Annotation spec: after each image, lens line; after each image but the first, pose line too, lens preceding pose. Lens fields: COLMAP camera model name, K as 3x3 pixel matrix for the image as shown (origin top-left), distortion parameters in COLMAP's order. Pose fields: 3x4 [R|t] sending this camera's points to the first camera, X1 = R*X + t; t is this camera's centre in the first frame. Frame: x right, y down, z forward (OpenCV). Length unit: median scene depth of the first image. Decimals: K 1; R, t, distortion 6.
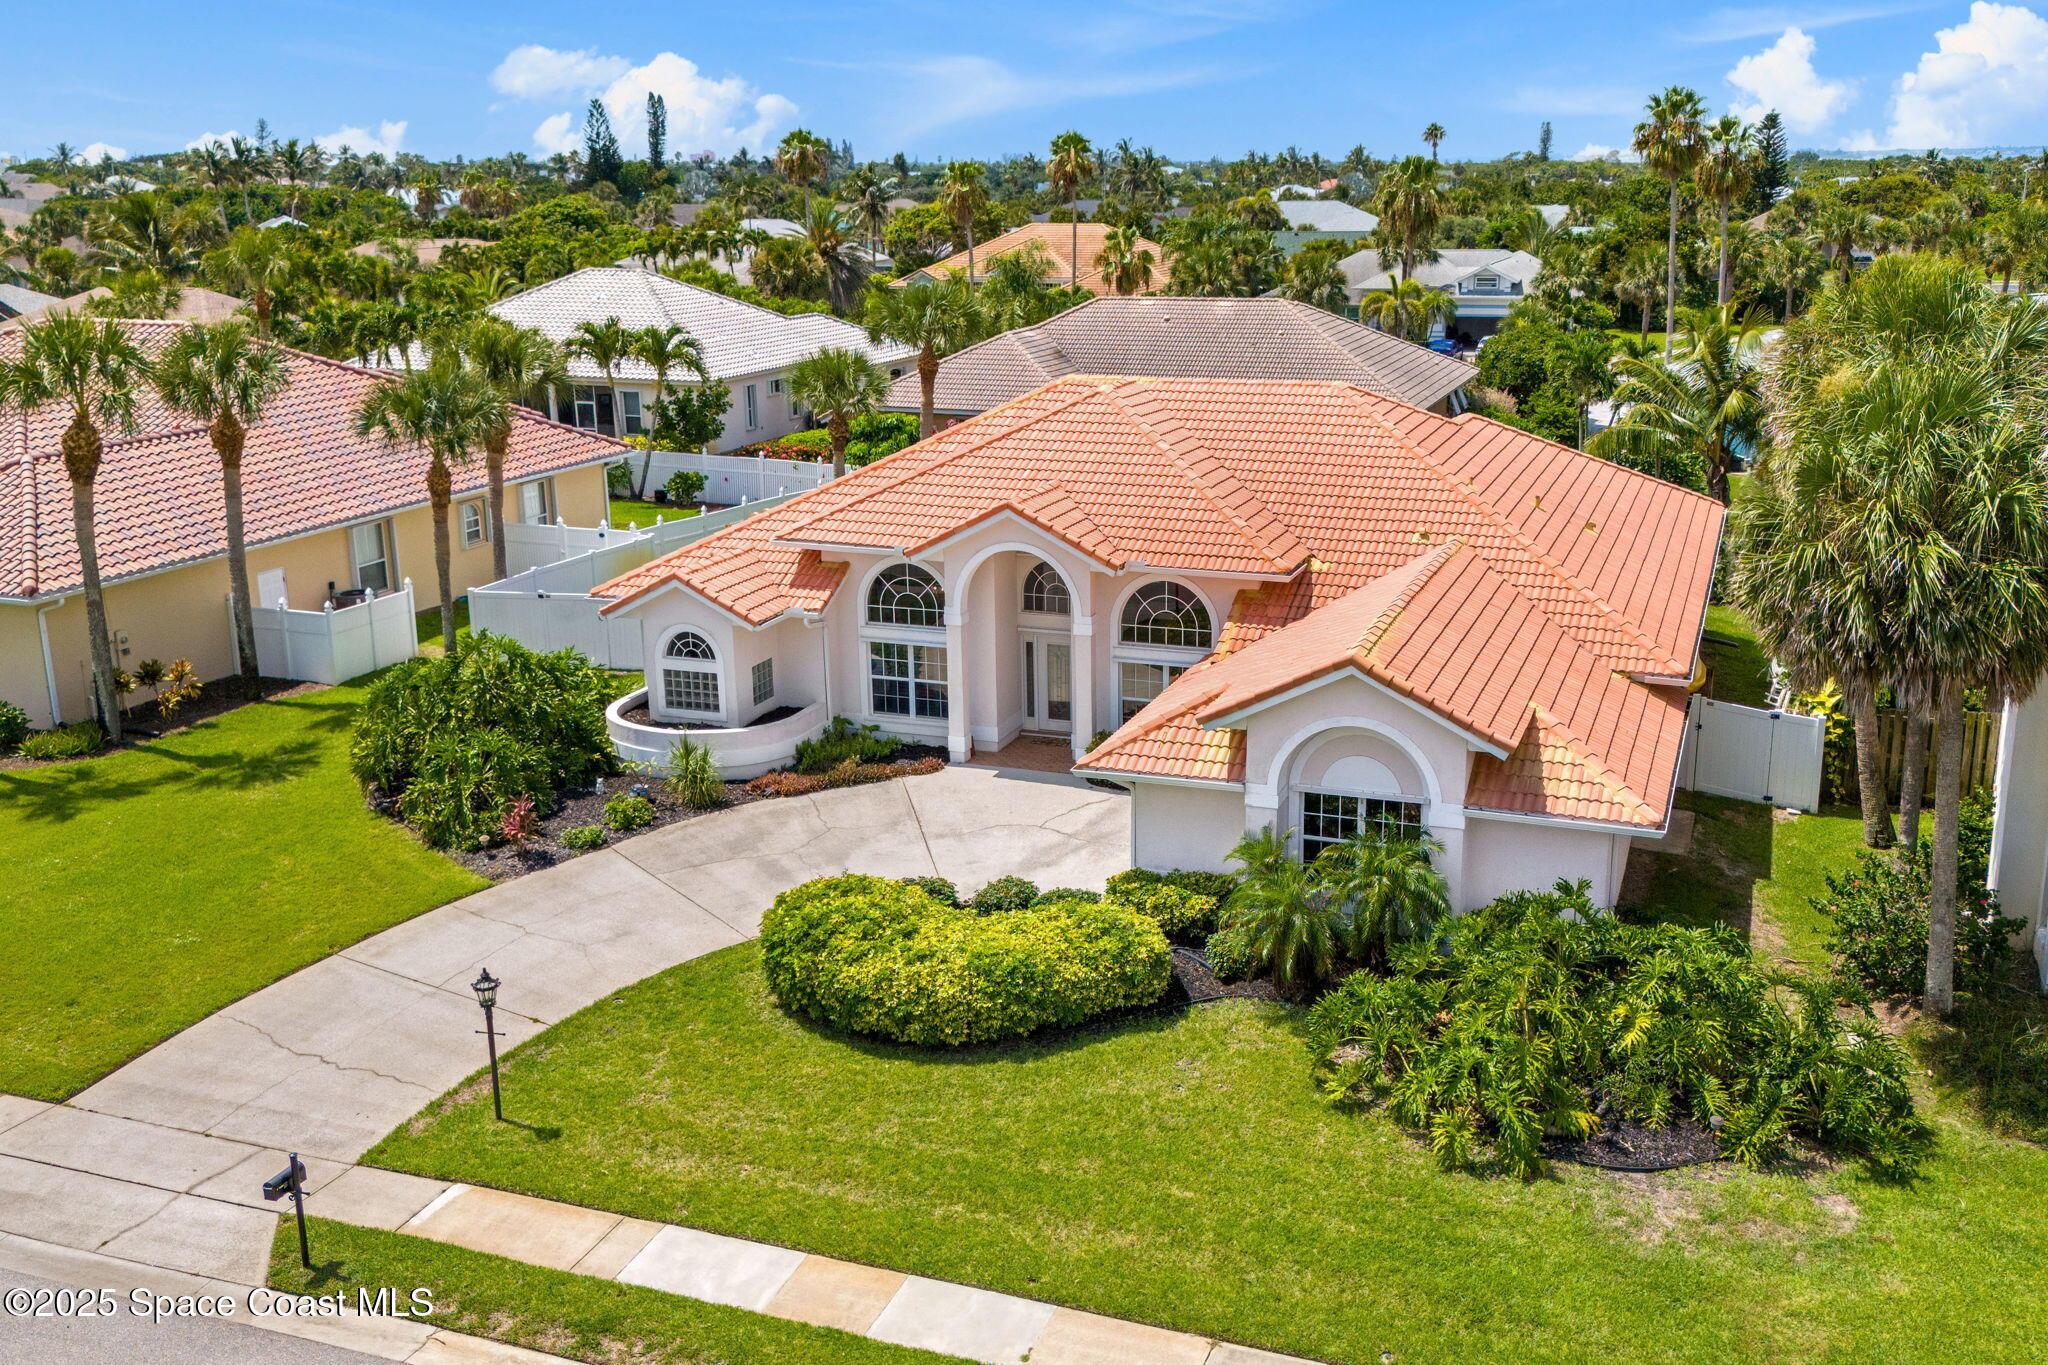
lens RADIAL K [[1886.9, 0, 1024.0], [0, 1886.9, 682.5], [0, 0, 1]] dist [0.265770, -0.000844]
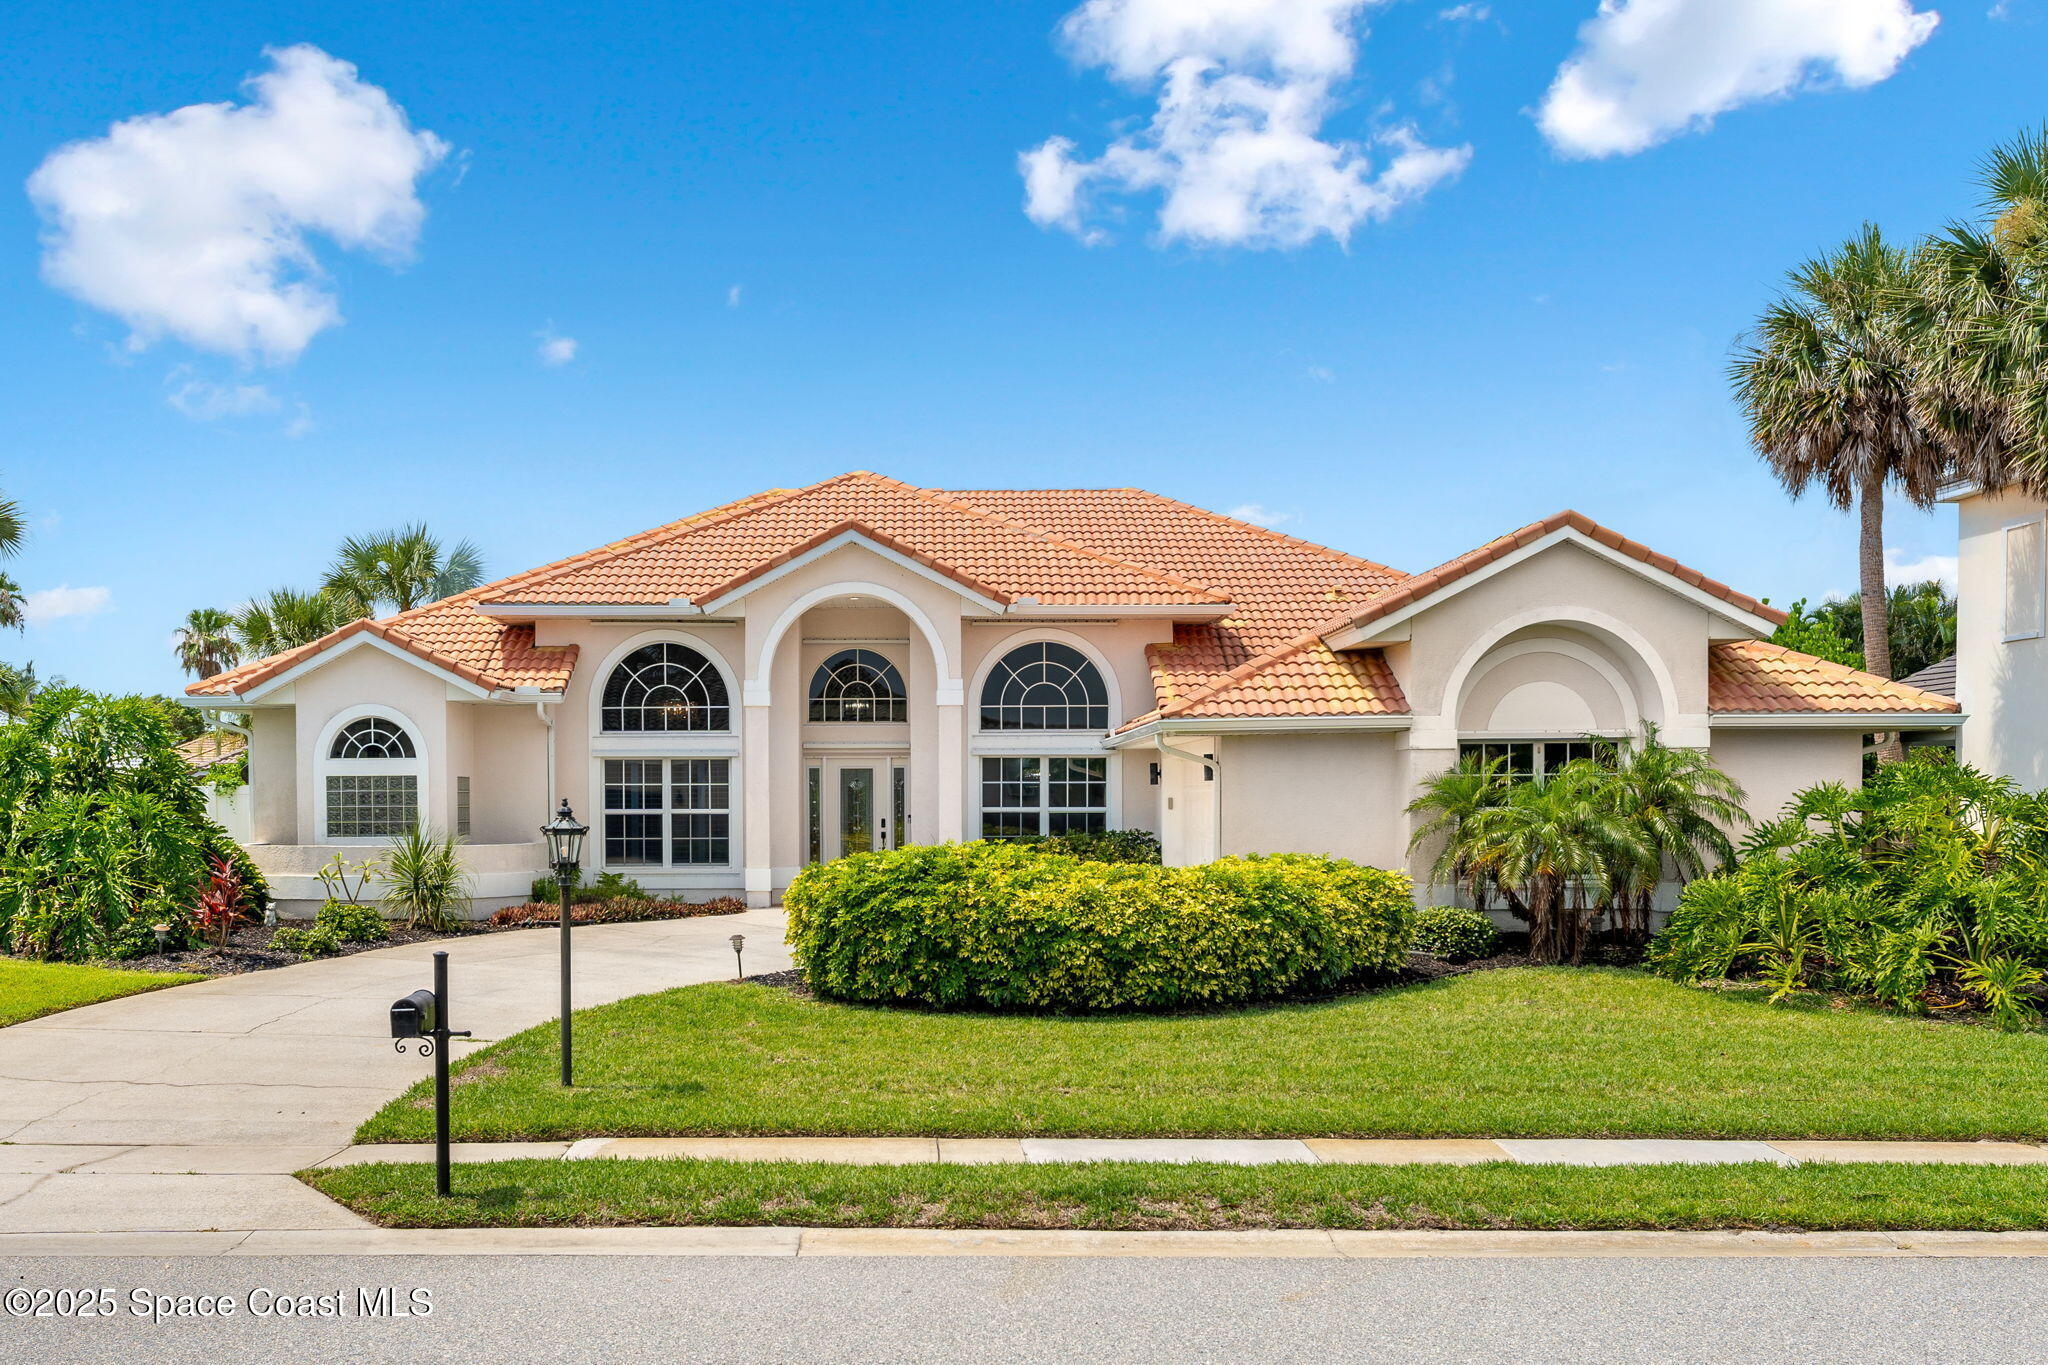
lens RADIAL K [[2197.0, 0, 1024.0], [0, 2197.0, 682.5], [0, 0, 1]] dist [-0.001143, 0.000197]
pose [[0.939750, 0.011760, 0.341661, -0.223592], [0.077533, 0.966034, -0.246508, 0.171197], [-0.332955, 0.258146, 0.906919, 0.207242]]
